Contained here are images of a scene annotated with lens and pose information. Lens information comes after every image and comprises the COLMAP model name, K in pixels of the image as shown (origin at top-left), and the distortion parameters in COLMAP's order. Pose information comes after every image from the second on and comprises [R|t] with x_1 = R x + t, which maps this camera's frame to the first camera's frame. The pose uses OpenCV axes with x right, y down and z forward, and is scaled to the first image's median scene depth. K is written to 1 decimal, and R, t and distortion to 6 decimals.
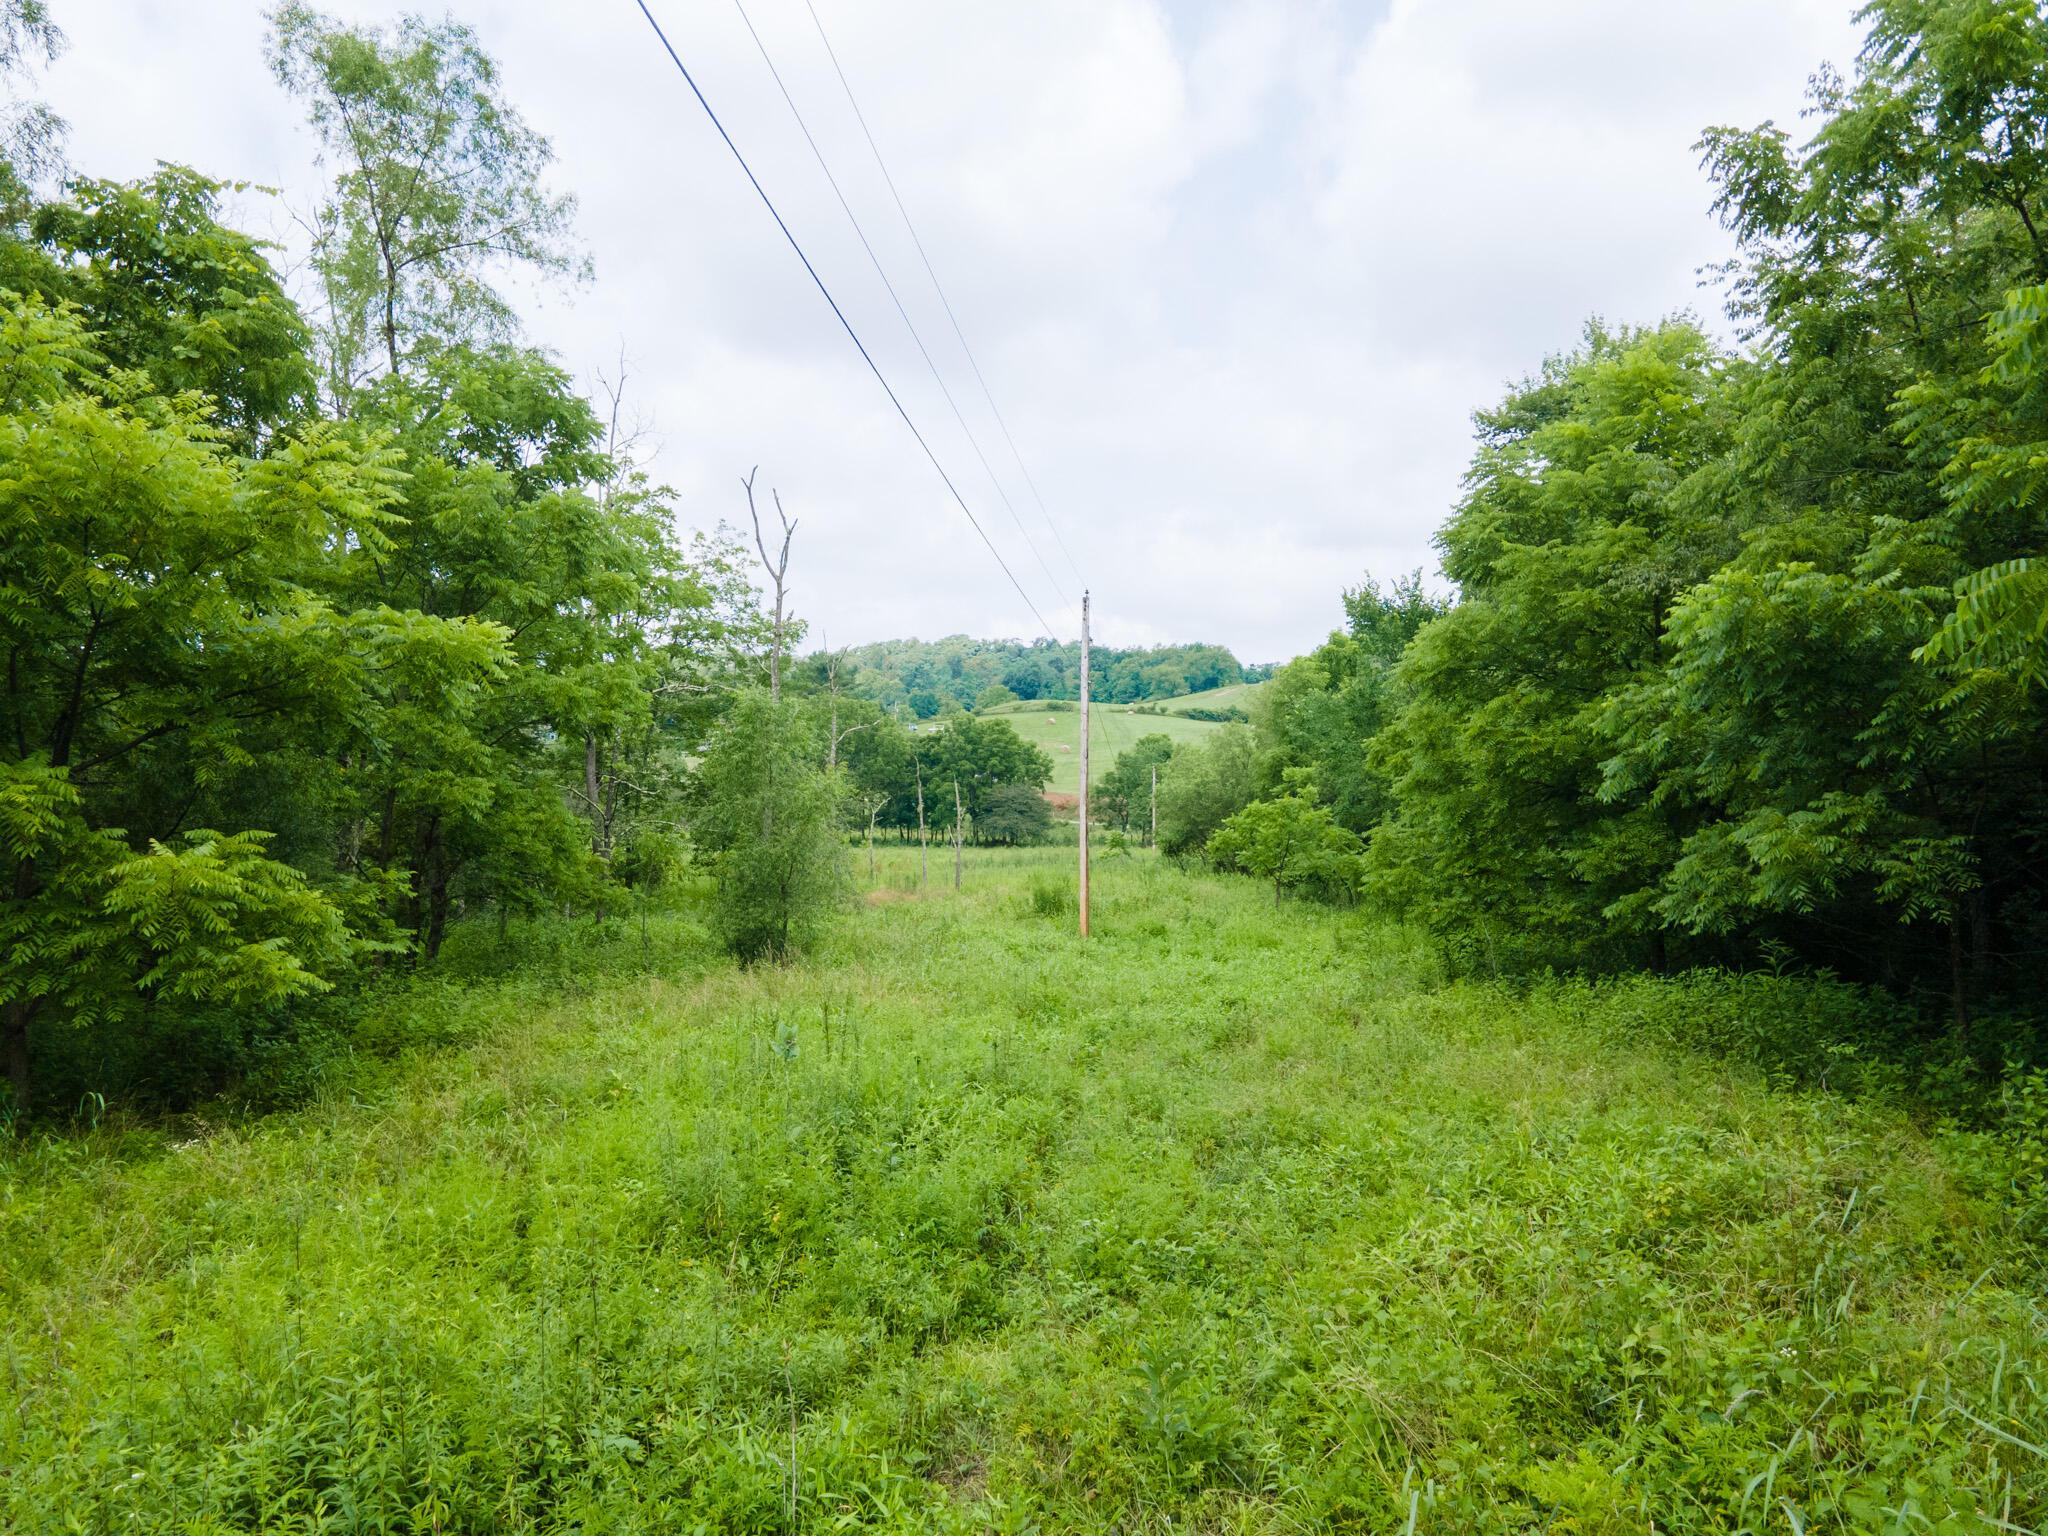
lens RADIAL K [[1481.9, 0, 1009.5], [0, 1481.9, 774.0], [0, 0, 1]] dist [0.026318, 0.016295]
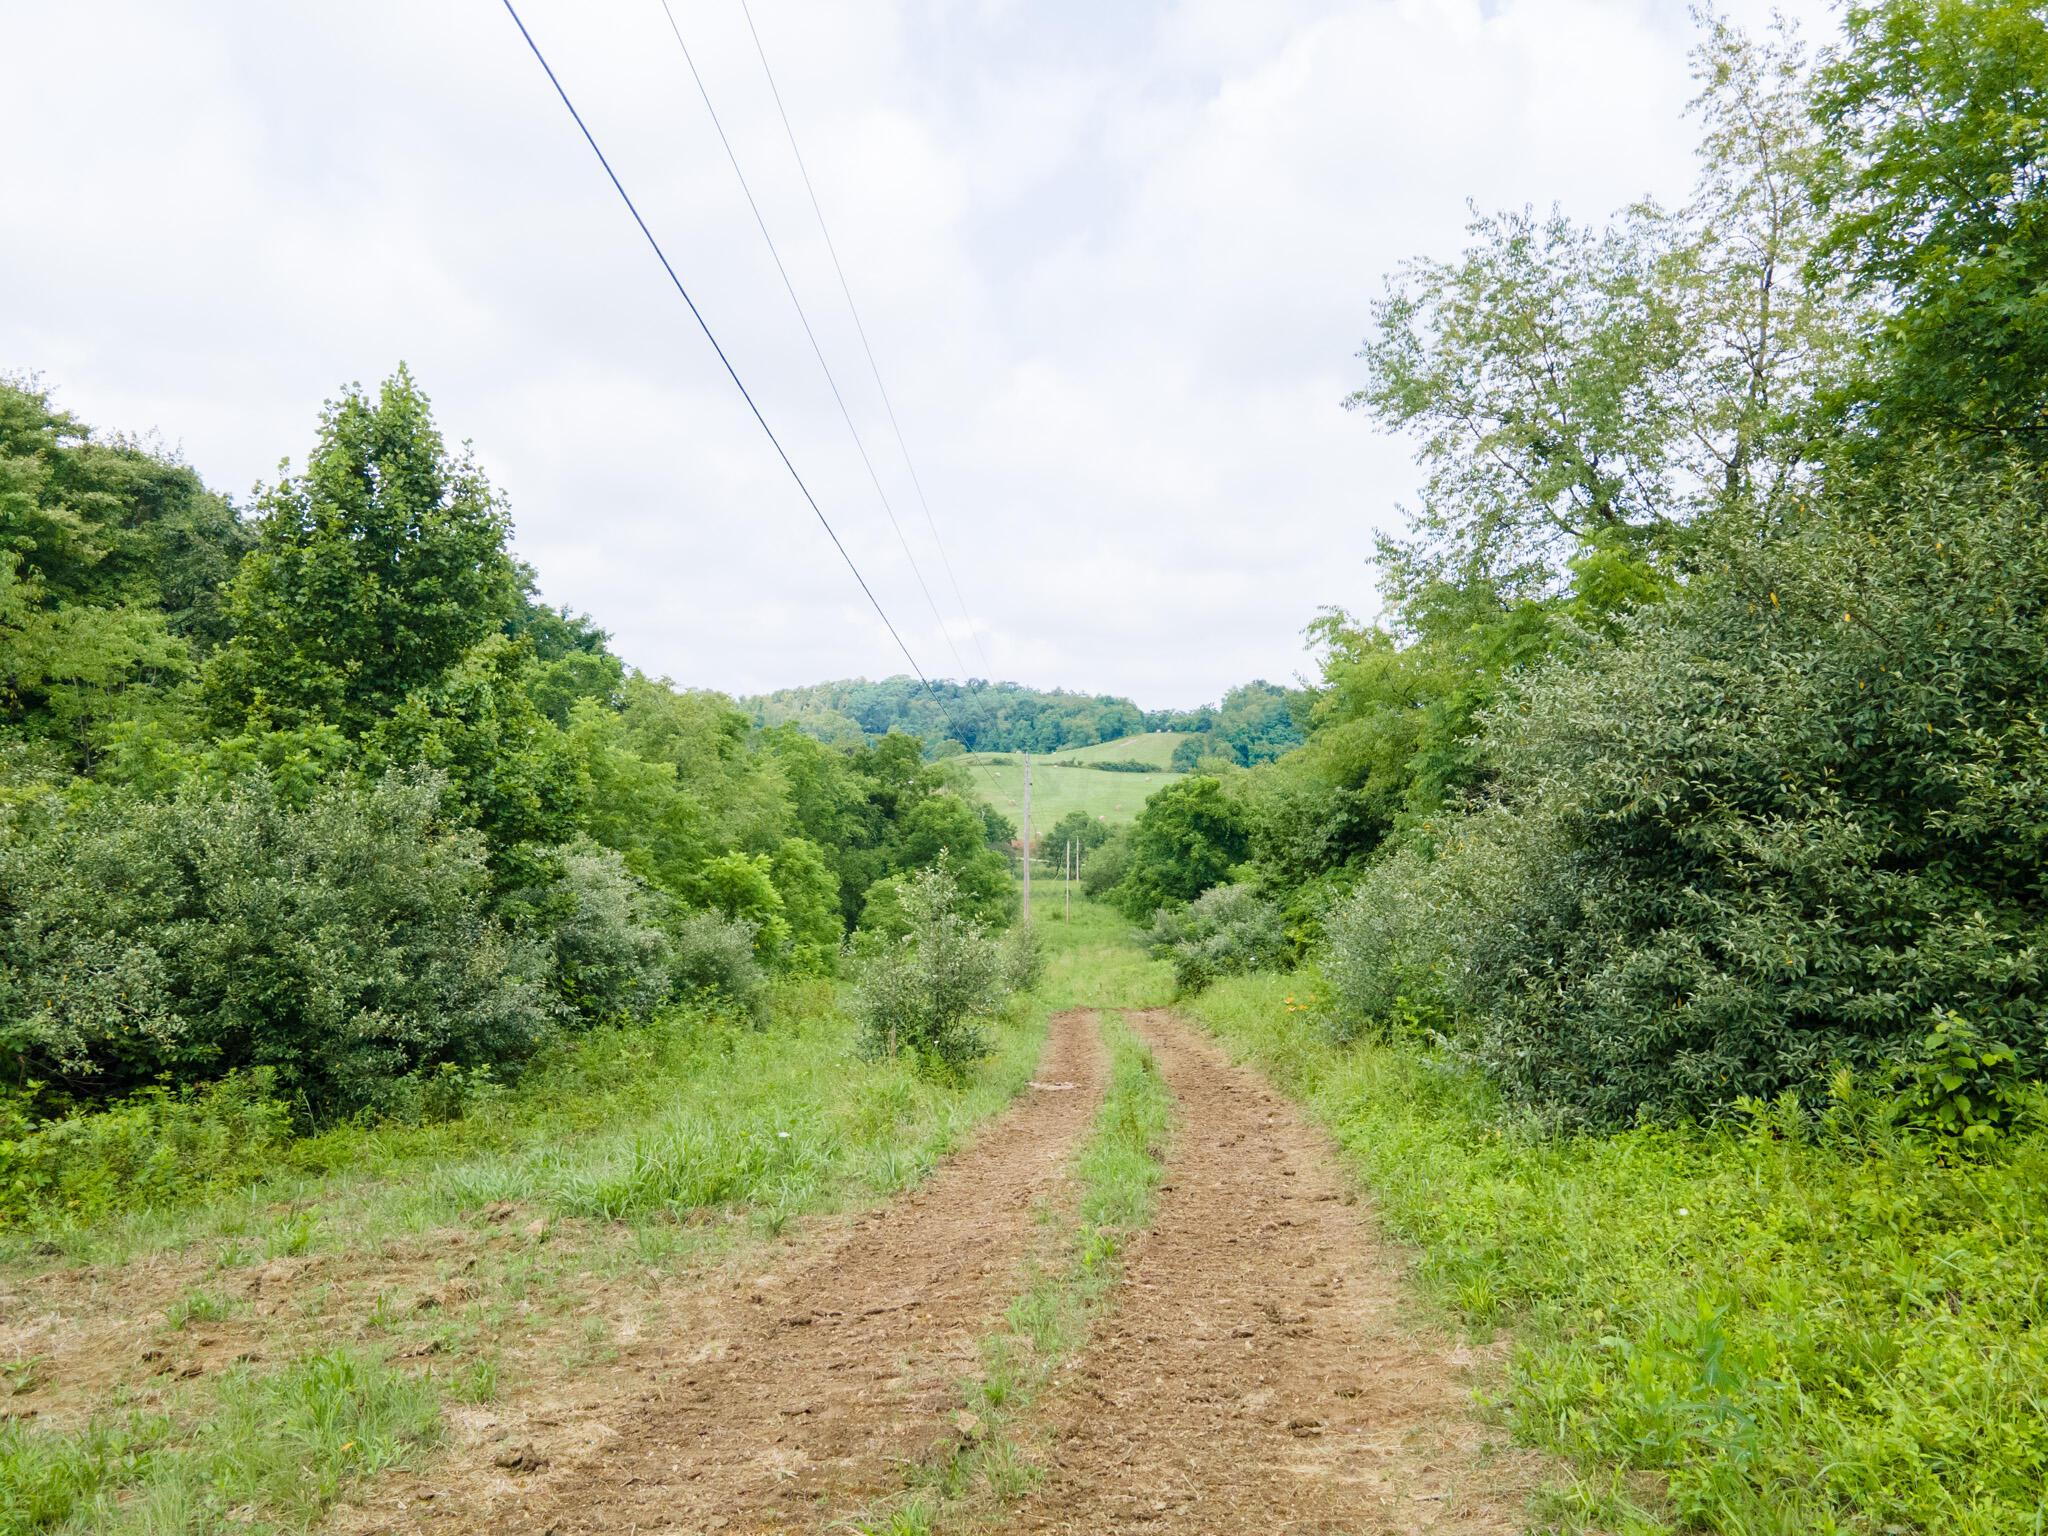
lens RADIAL K [[1481.9, 0, 1019.4], [0, 1481.9, 770.0], [0, 0, 1]] dist [0.026318, 0.016295]
pose [[0.997889, 0.003095, 0.064864, -0.296314], [-0.002736, 0.999981, -0.005609, -0.247637], [-0.064880, 0.005420, 0.997878, -2.602591]]
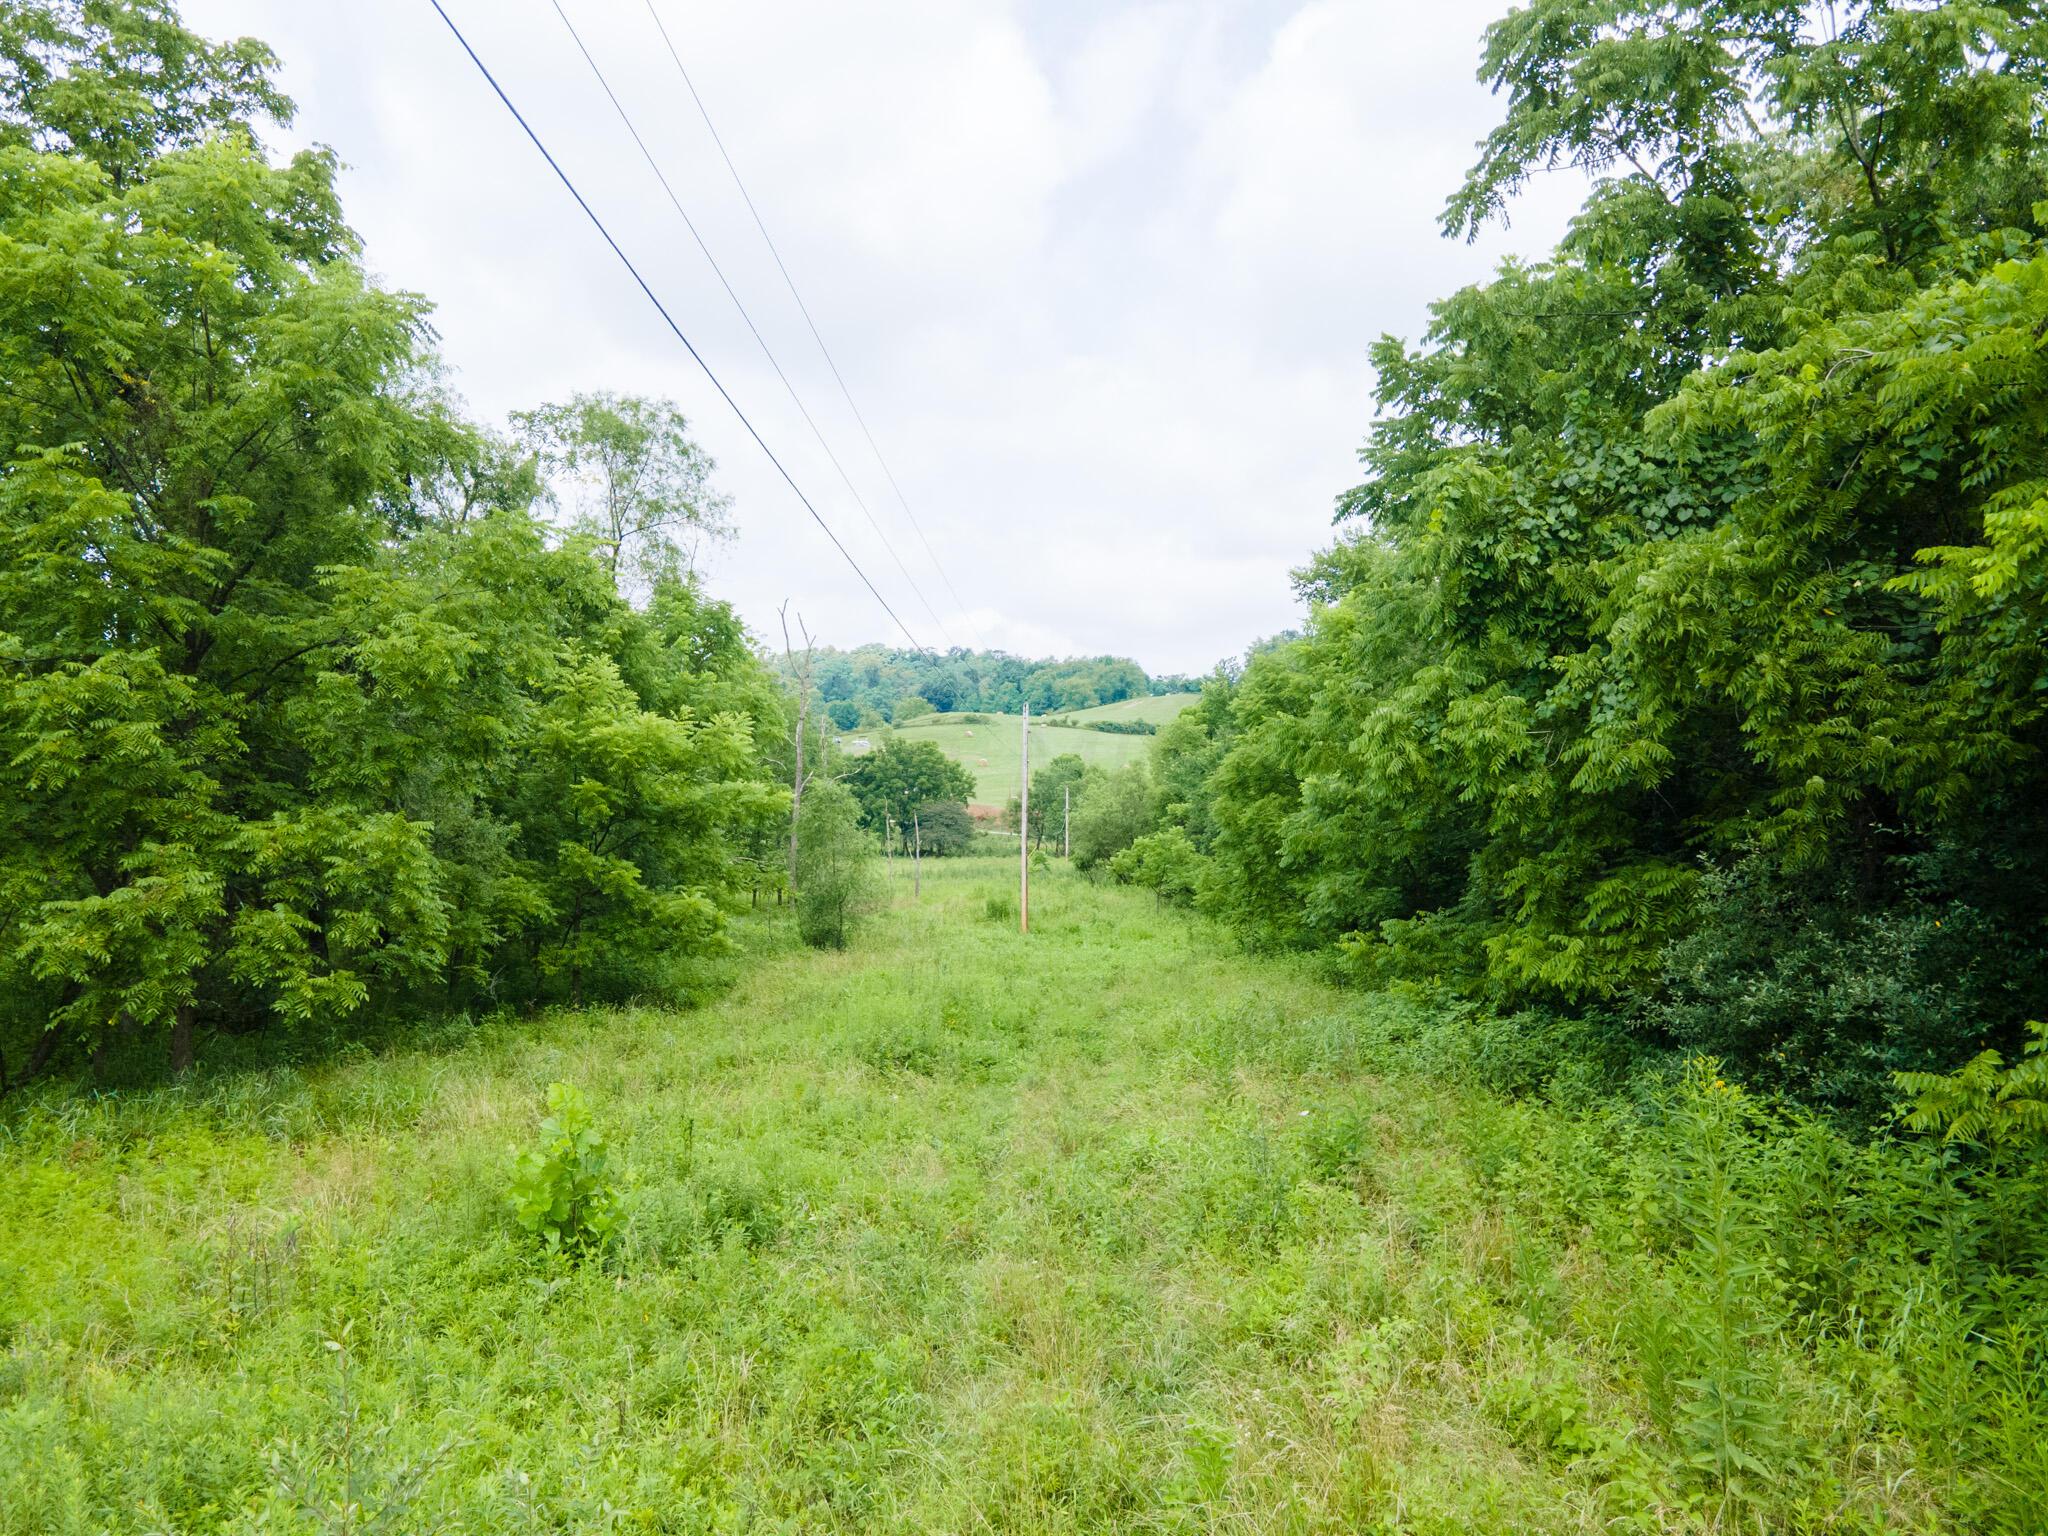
lens RADIAL K [[1481.9, 0, 1016.5], [0, 1481.9, 766.2], [0, 0, 1]] dist [0.026318, 0.016295]
pose [[0.997912, 0.001142, 0.064578, -0.045268], [-0.000679, 0.999974, -0.007192, -0.039471], [-0.064584, 0.007134, 0.997887, -0.400985]]
